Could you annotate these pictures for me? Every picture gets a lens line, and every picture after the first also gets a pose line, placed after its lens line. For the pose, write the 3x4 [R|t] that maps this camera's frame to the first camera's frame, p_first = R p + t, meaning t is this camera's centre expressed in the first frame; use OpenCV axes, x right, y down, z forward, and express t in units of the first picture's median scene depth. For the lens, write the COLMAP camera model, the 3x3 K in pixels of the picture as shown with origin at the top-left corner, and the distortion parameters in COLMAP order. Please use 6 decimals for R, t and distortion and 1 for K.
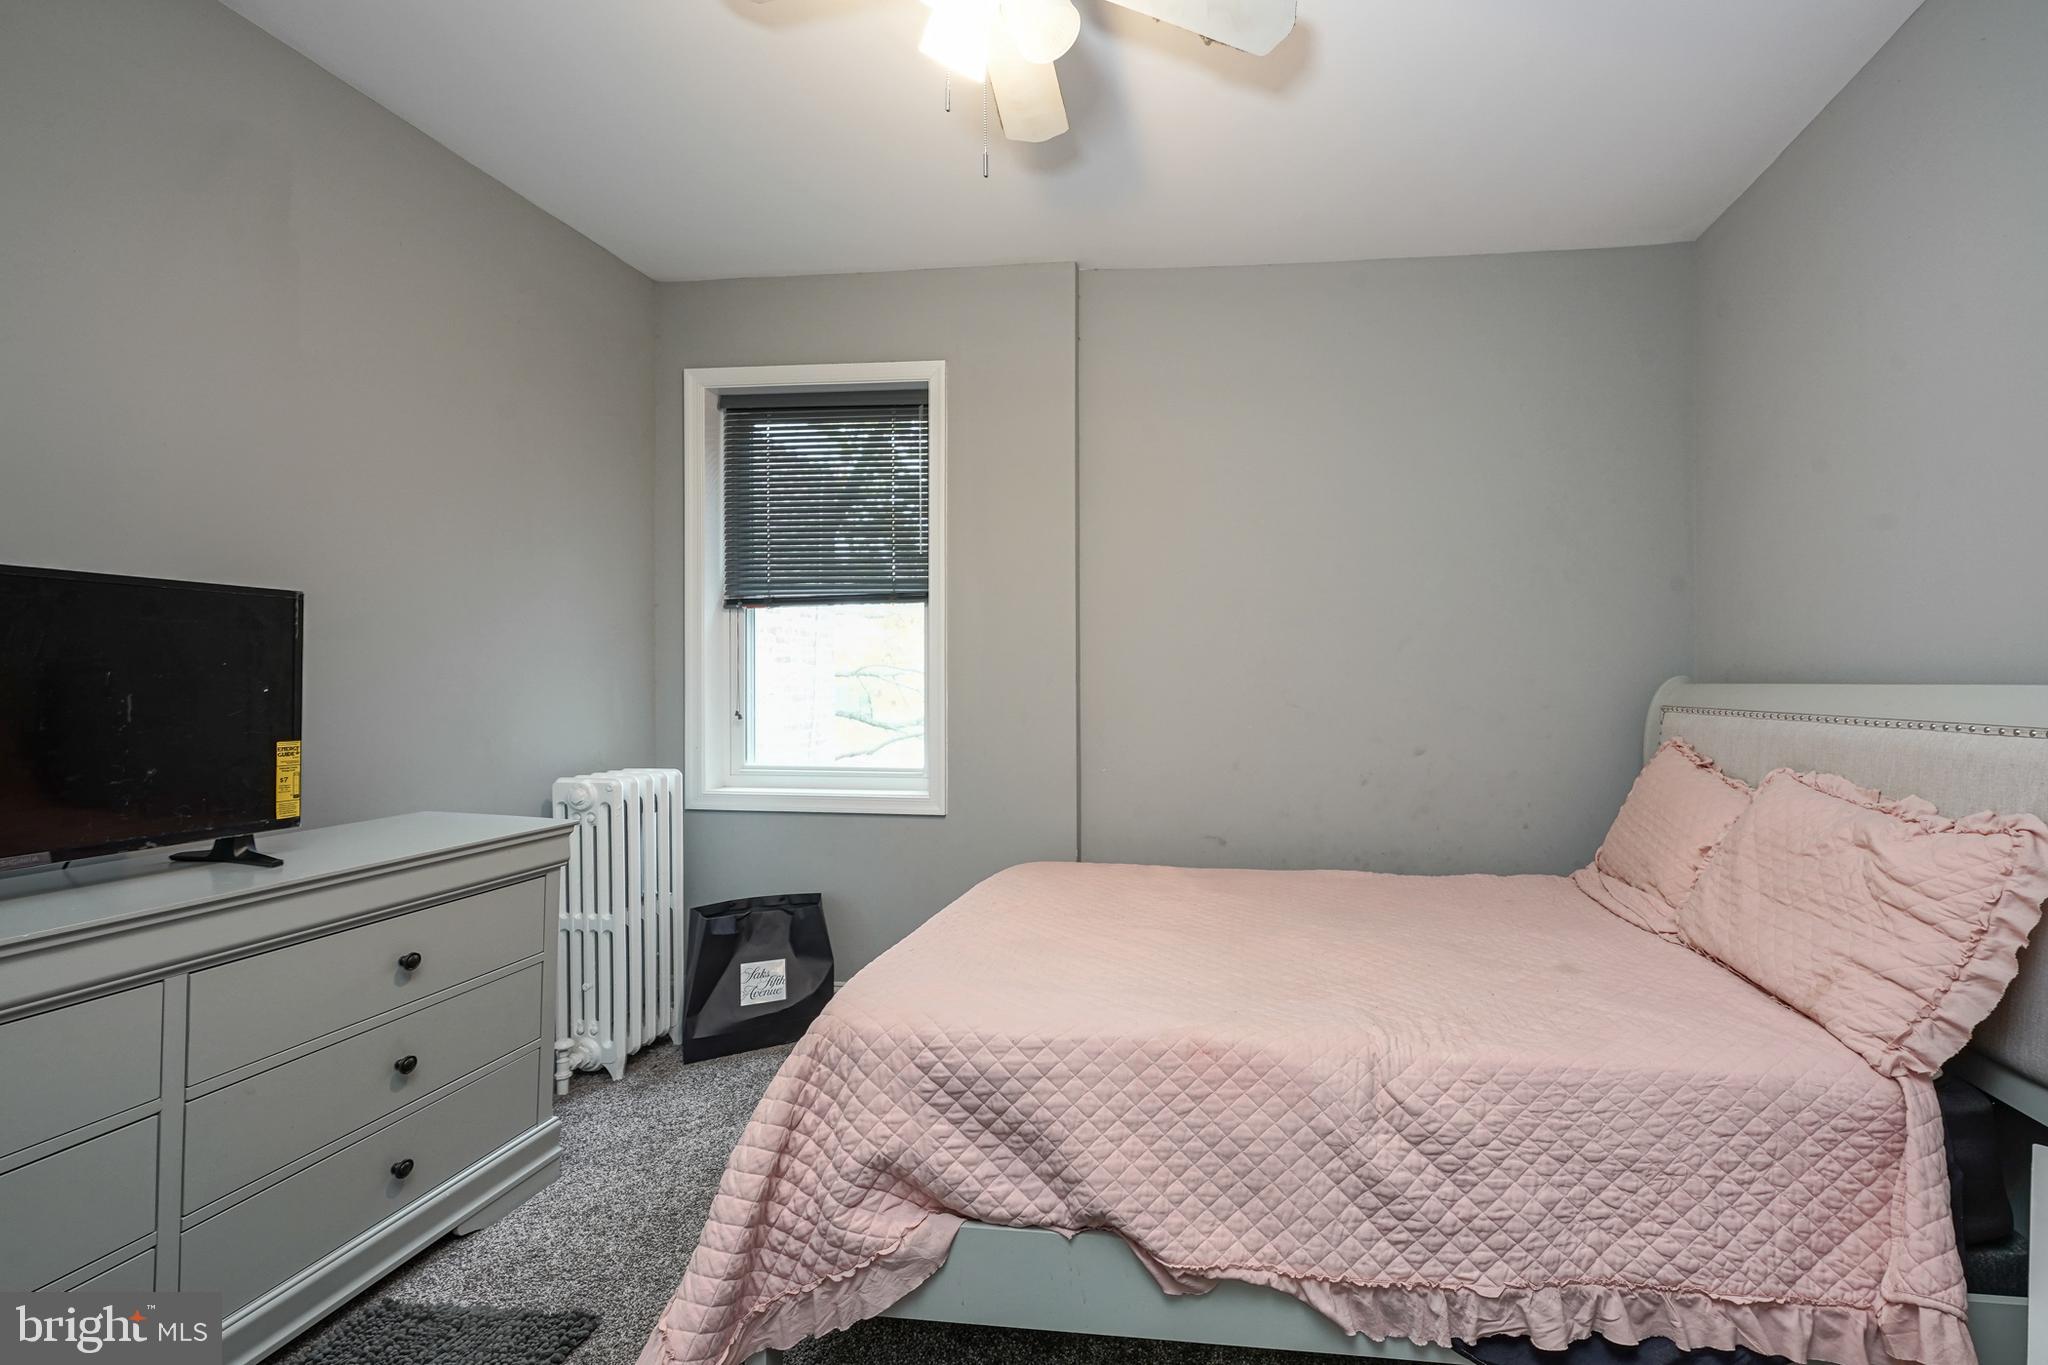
lens RADIAL K [[858.0, 0, 1166.6], [0, 858.0, 686.6], [0, 0, 1]] dist [-0.000560, 0.000384]
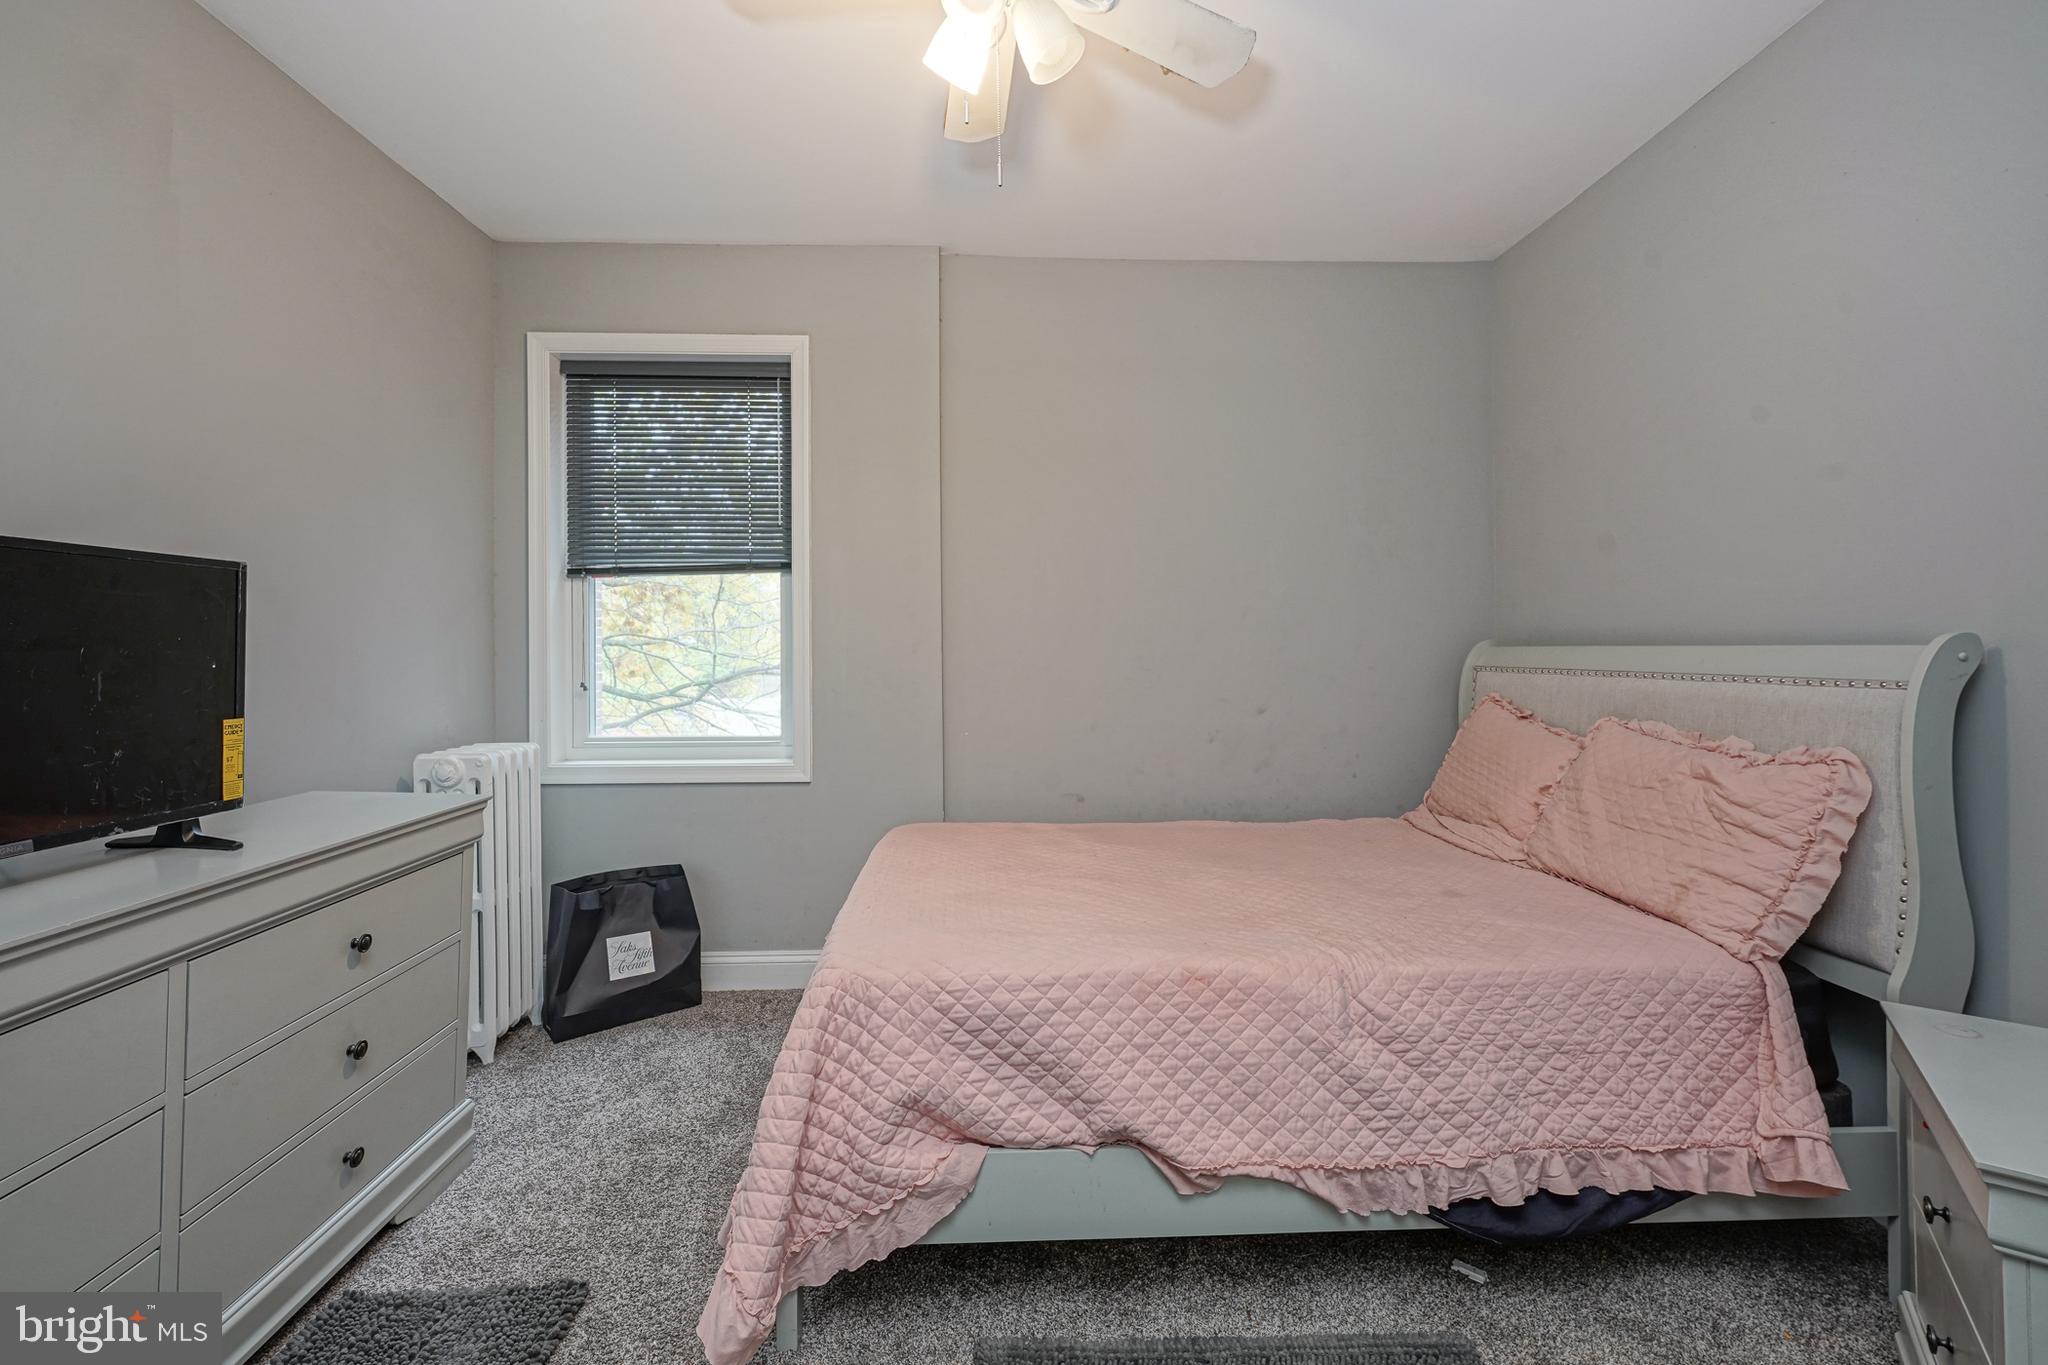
lens RADIAL K [[844.6, 0, 1024.2], [0, 844.6, 652.3], [0, 0, 1]] dist [-0.000695, 0.000355]
pose [[0.990614, -0.009530, 0.136354, -0.332869], [0.009704, 0.999953, -0.000611, -0.001937], [-0.136342, 0.001929, 0.990660, -0.064158]]
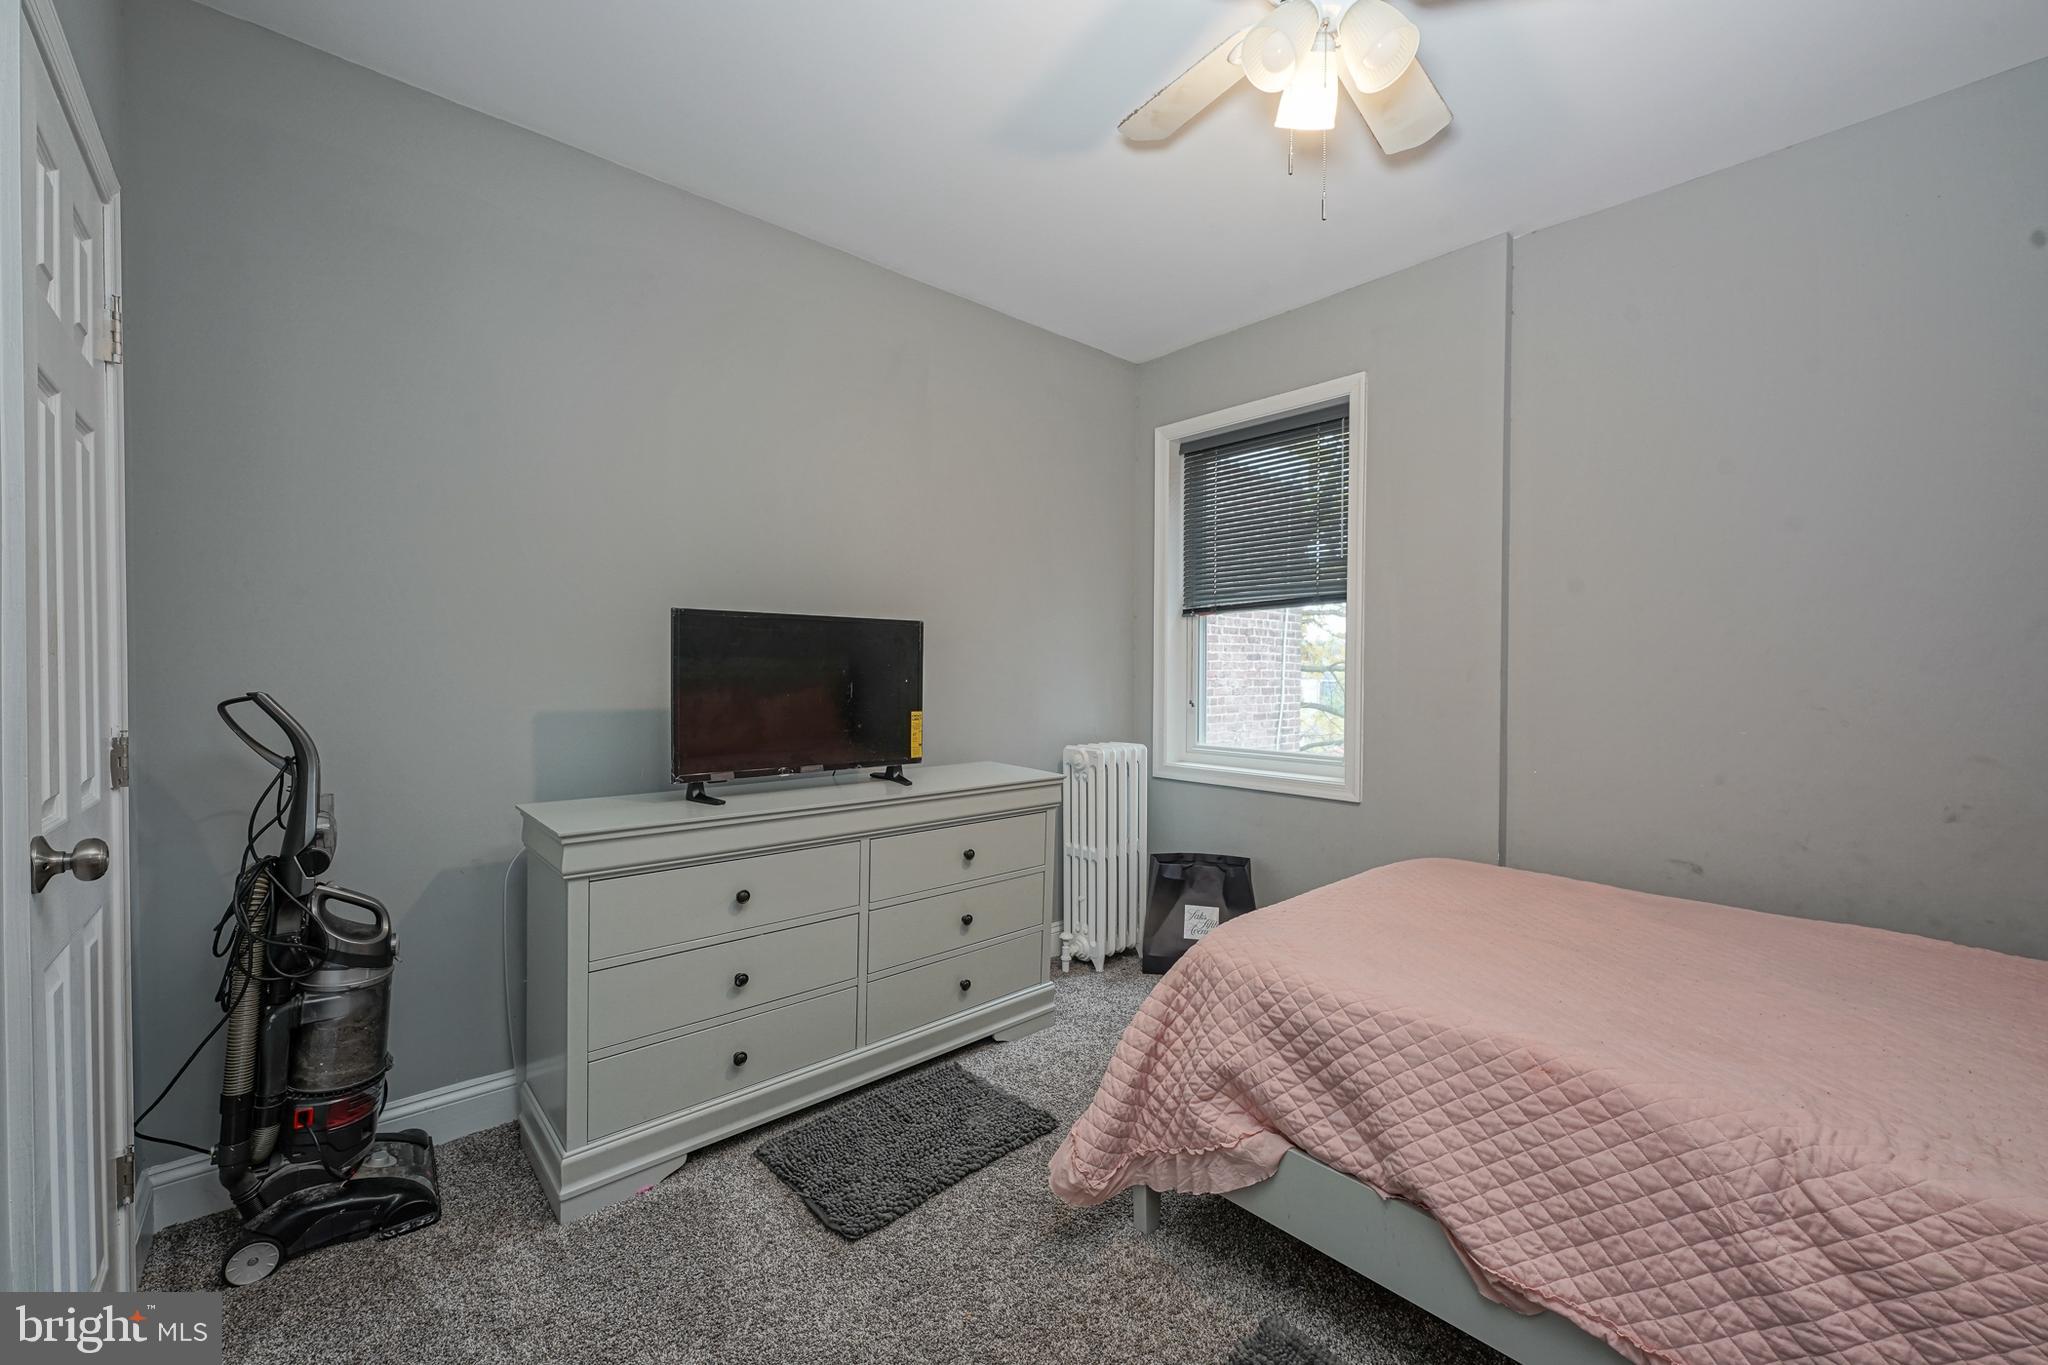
lens RADIAL K [[800.2, 0, 1027.8], [0, 800.2, 693.2], [0, 0, 1]] dist [-0.002615, 0.000526]
pose [[0.752838, 0.016293, -0.658004, 0.192219], [-0.006558, 0.999830, 0.017254, 0.000779], [0.658173, -0.008675, 0.752816, -0.031617]]
